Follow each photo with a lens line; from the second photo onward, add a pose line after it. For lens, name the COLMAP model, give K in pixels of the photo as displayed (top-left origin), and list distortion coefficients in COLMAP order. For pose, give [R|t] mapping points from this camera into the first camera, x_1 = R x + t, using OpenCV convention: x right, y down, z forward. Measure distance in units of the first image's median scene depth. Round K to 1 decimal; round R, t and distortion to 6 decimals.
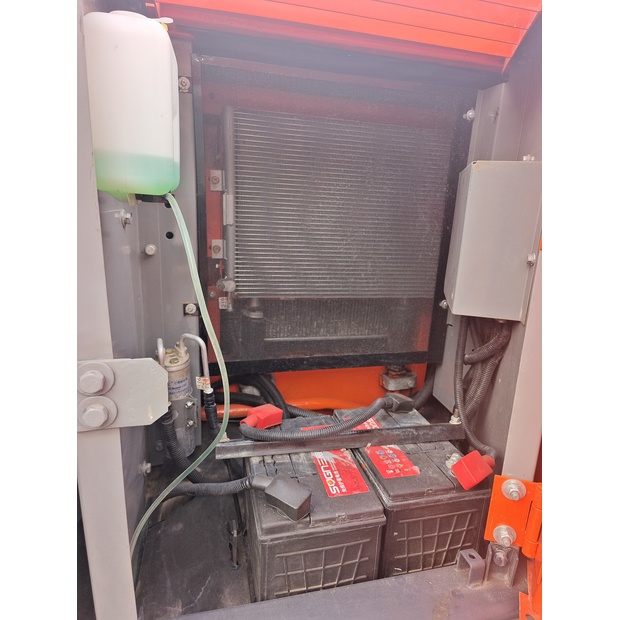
lens RADIAL K [[421.5, 0, 304.2], [0, 421.5, 304.9], [0, 0, 1]] dist [0.049756, -0.046891]
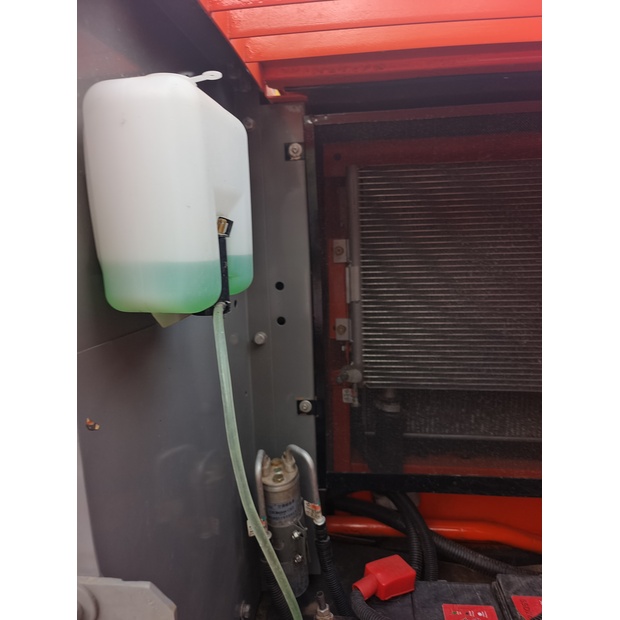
lens RADIAL K [[421.5, 0, 314.6], [0, 421.5, 307.6], [0, 0, 1]] dist [0.049756, -0.046891]
pose [[0.934457, -0.018045, -0.355618, 0.044526], [-0.016853, 0.995355, -0.094791, -0.098186], [0.355676, 0.094571, 0.929812, 0.200073]]
